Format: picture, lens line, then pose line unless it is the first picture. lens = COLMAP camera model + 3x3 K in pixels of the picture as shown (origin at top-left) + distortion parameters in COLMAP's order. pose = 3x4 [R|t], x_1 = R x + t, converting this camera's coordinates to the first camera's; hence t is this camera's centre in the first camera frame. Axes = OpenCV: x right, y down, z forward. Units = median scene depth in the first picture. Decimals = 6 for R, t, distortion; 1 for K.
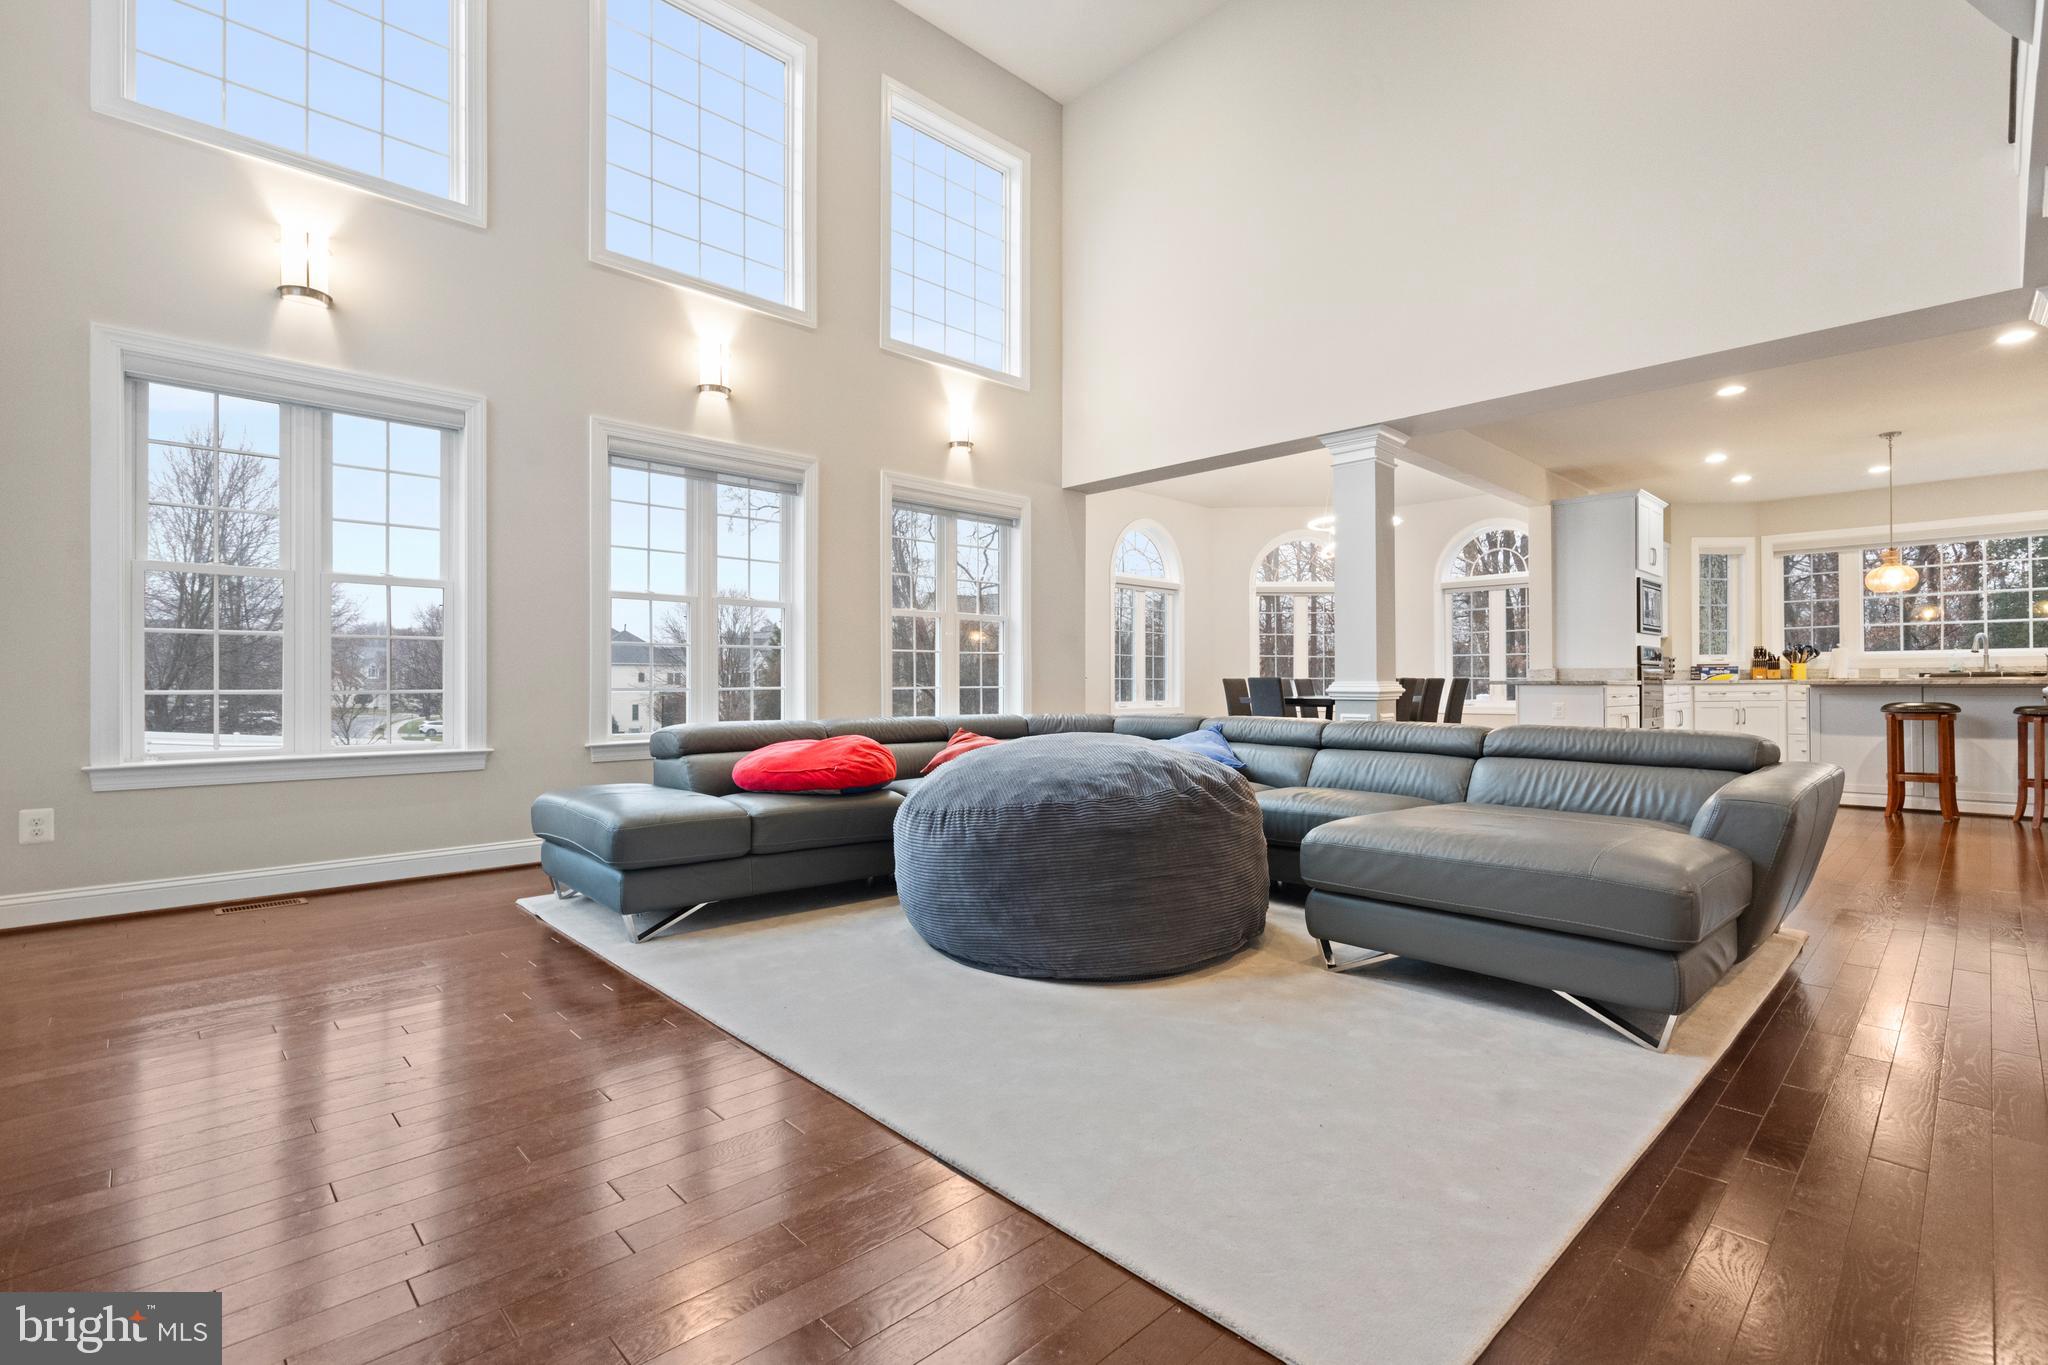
lens RADIAL K [[931.1, 0, 1031.0], [0, 931.1, 674.2], [0, 0, 1]] dist [0.000771, 0.000308]
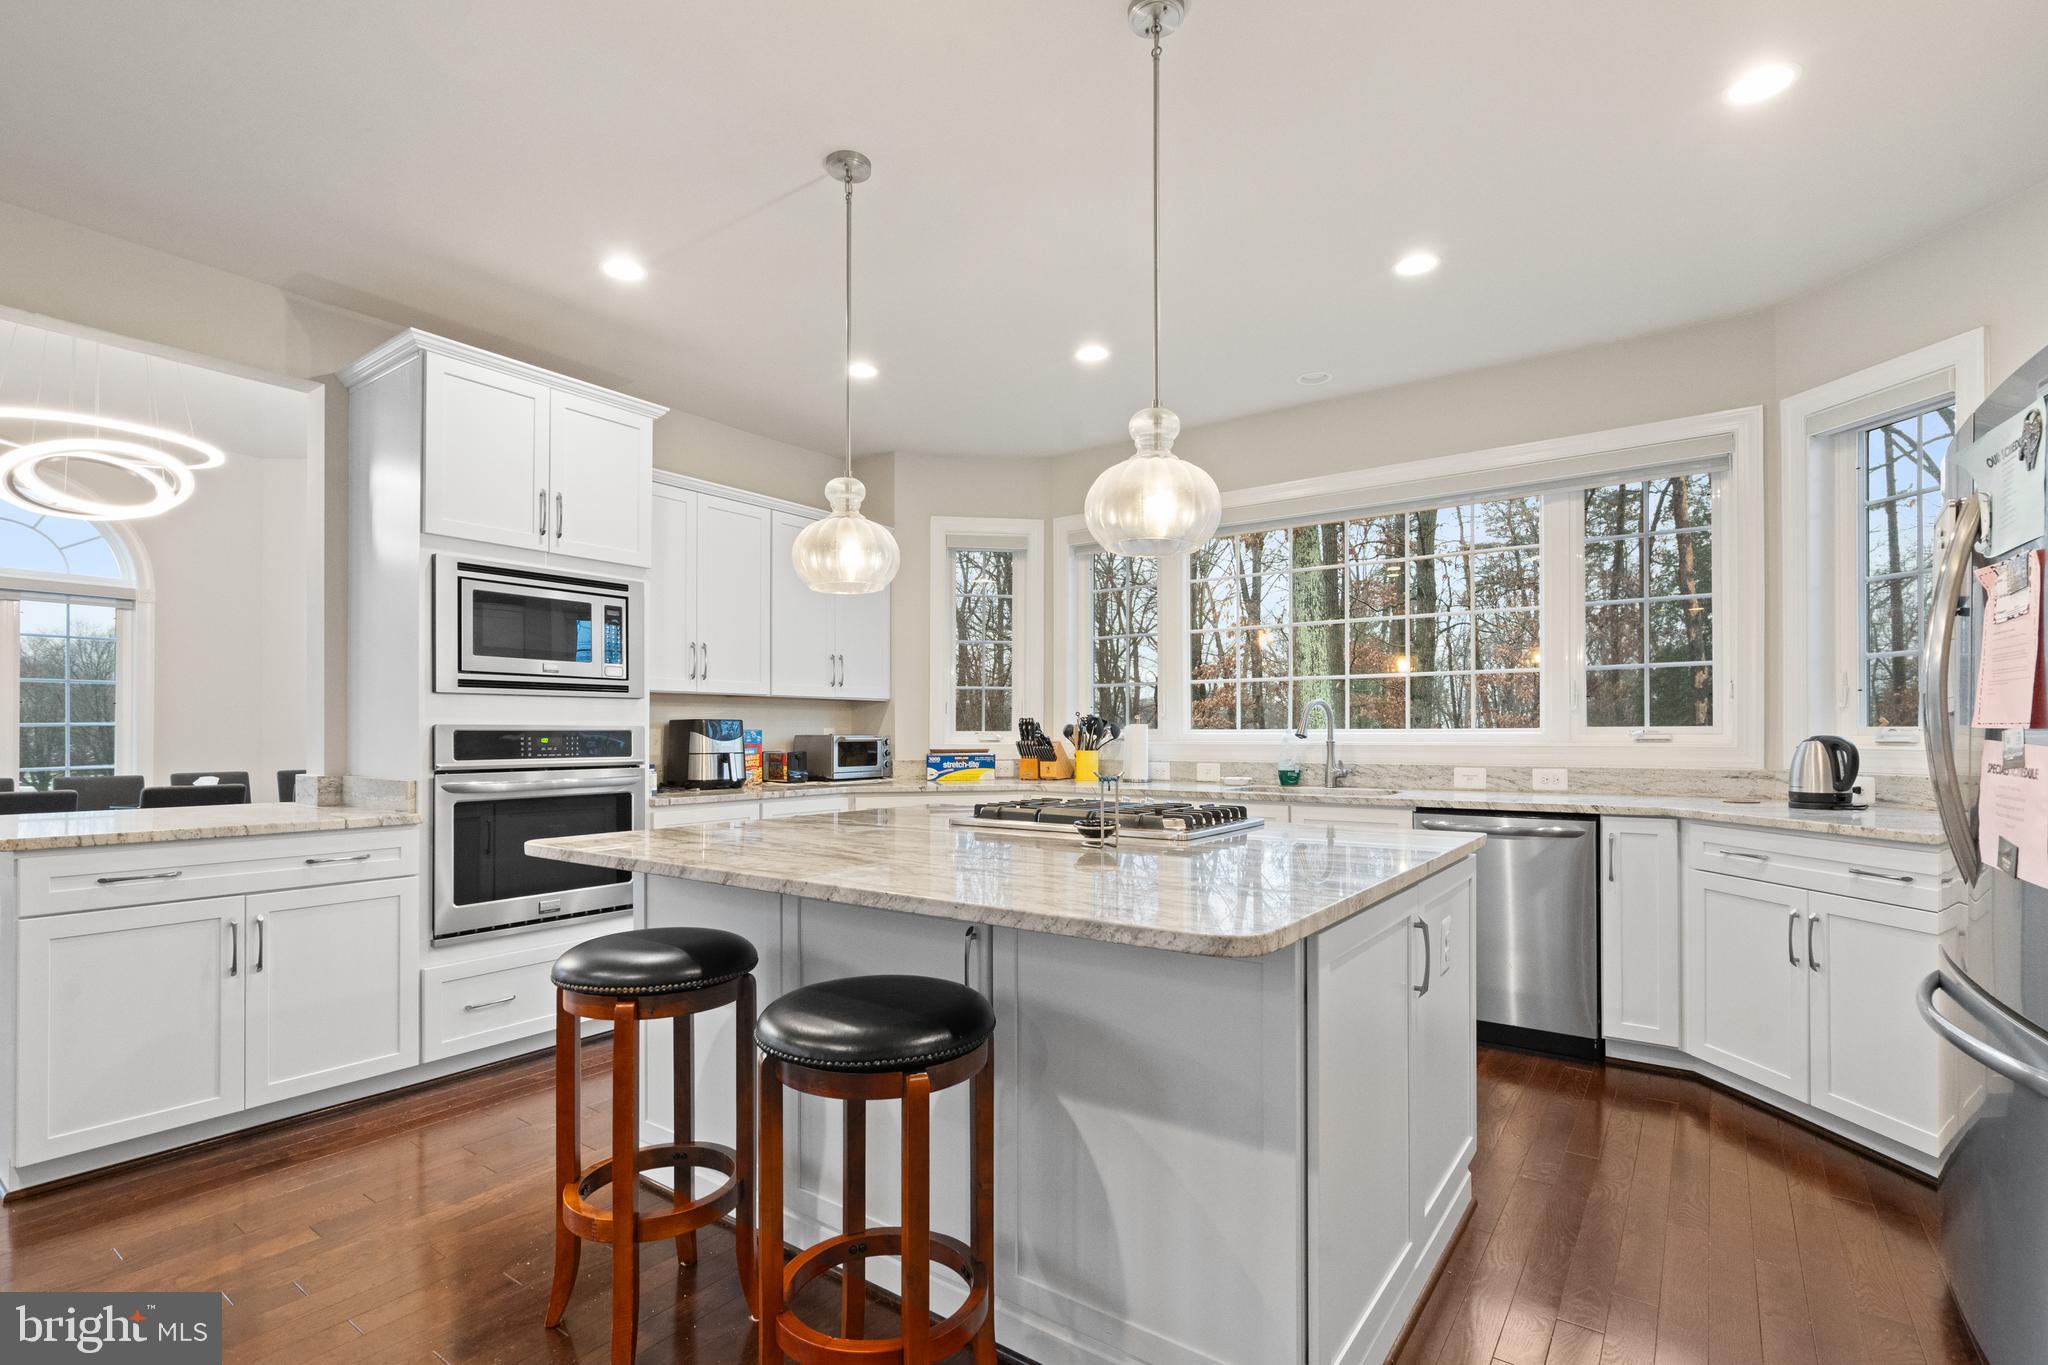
lens RADIAL K [[958.5, 0, 1014.3], [0, 958.5, 718.9], [0, 0, 1]] dist [0.000795, 0.000287]
pose [[0.985760, 0.006216, 0.168045, 0.701038], [-0.004675, 0.999943, -0.009564, -0.024802], [-0.168095, 0.008643, 0.985733, 0.462979]]
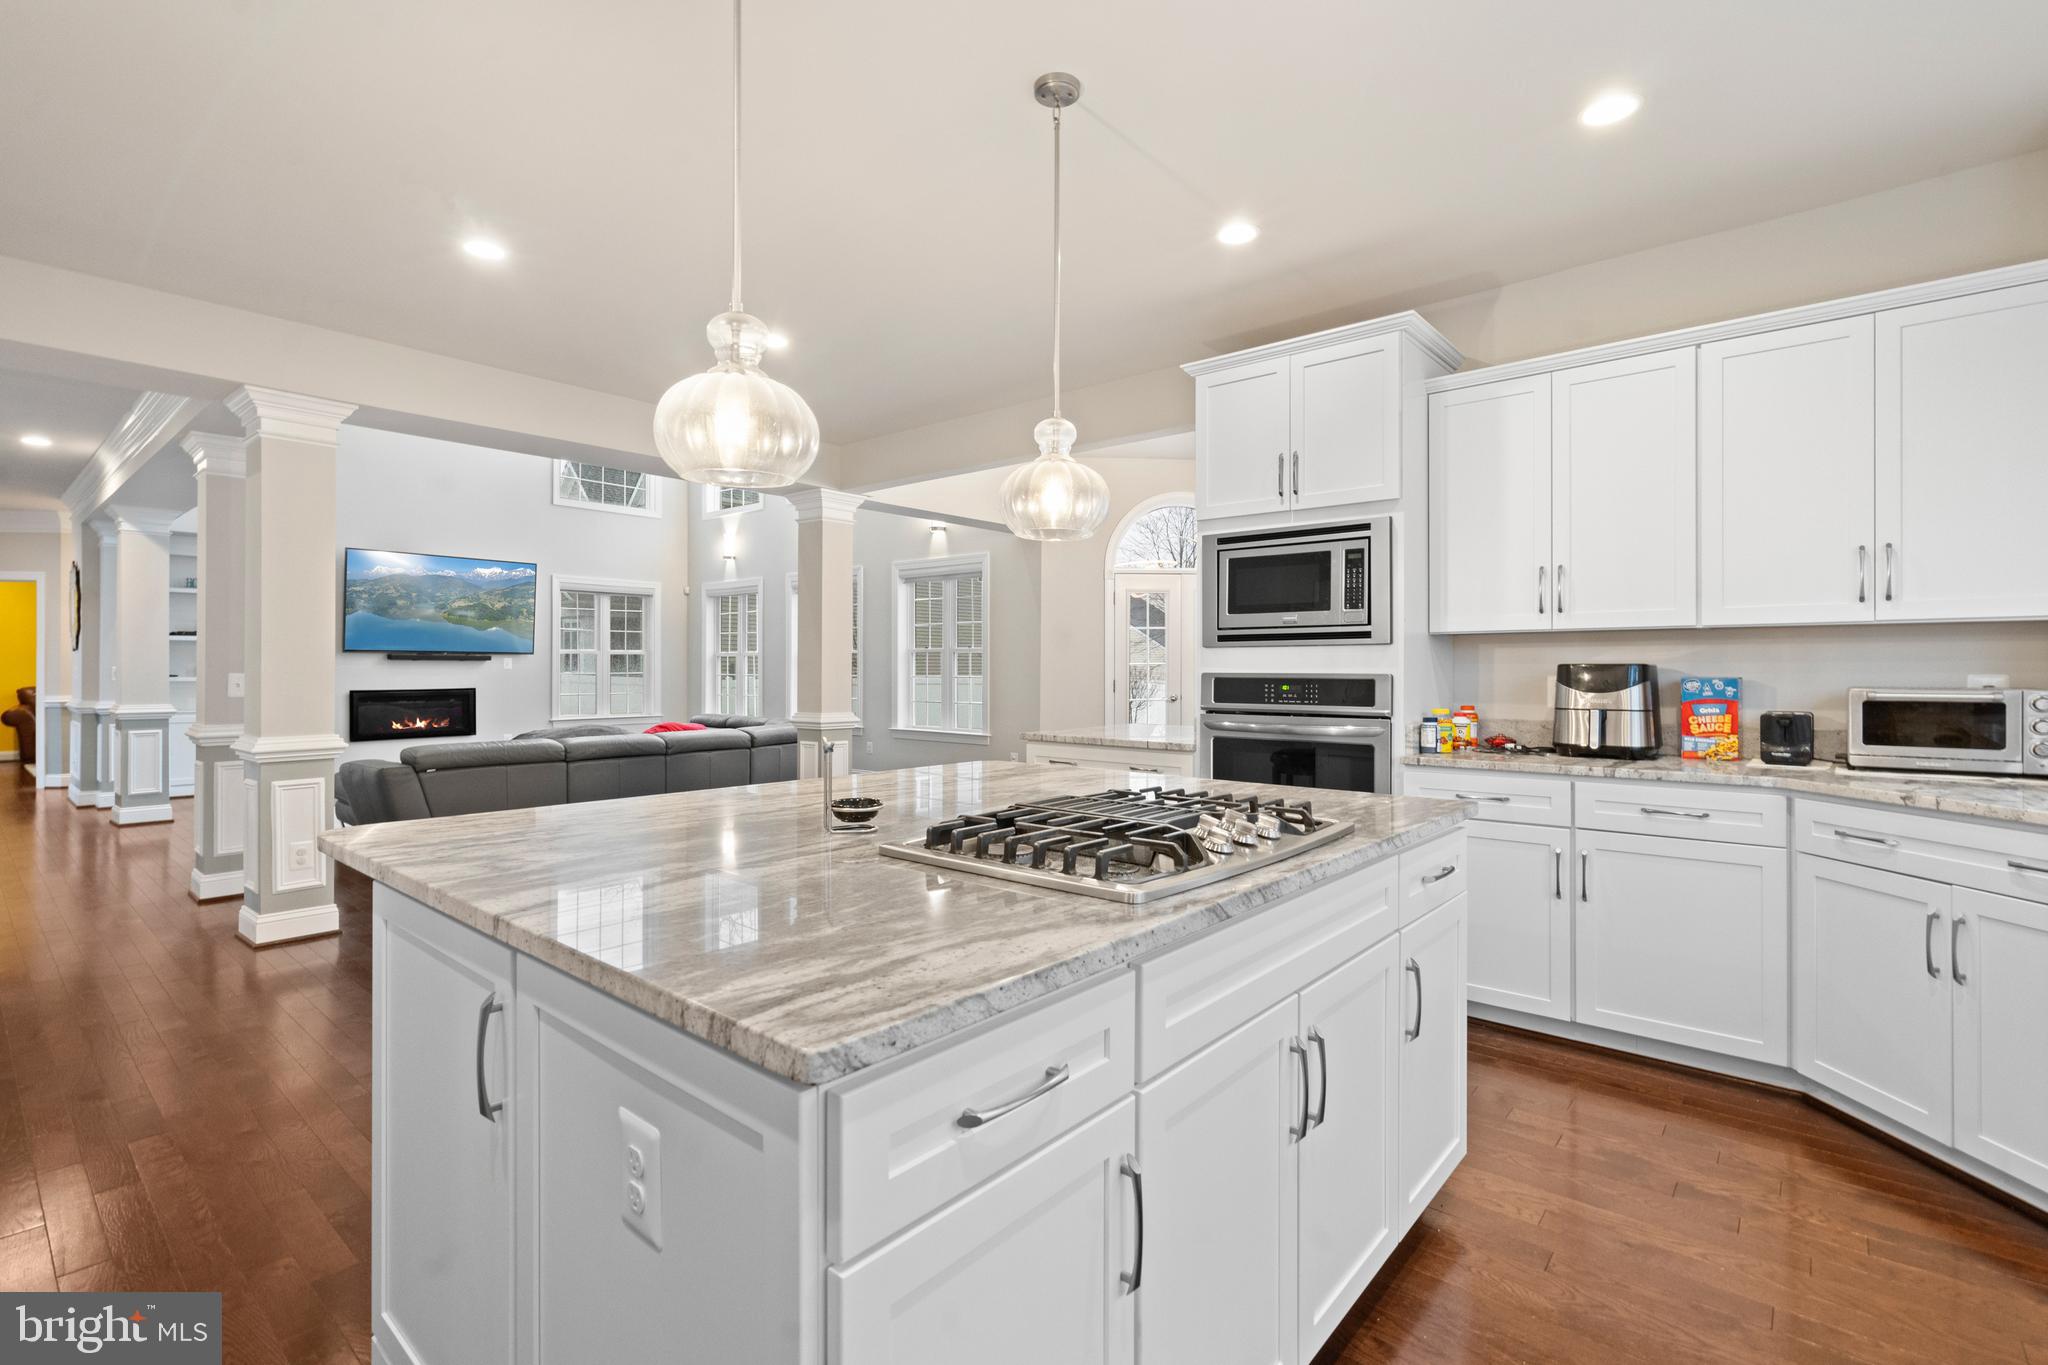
lens RADIAL K [[946.1, 0, 1031.5], [0, 946.1, 677.1], [0, 0, 1]] dist [-0.001540, 0.000058]
pose [[0.096223, 0.002640, -0.995356, 0.972716], [-0.002606, 0.999994, 0.002400, -0.024128], [0.995356, 0.002363, 0.096230, 0.725390]]
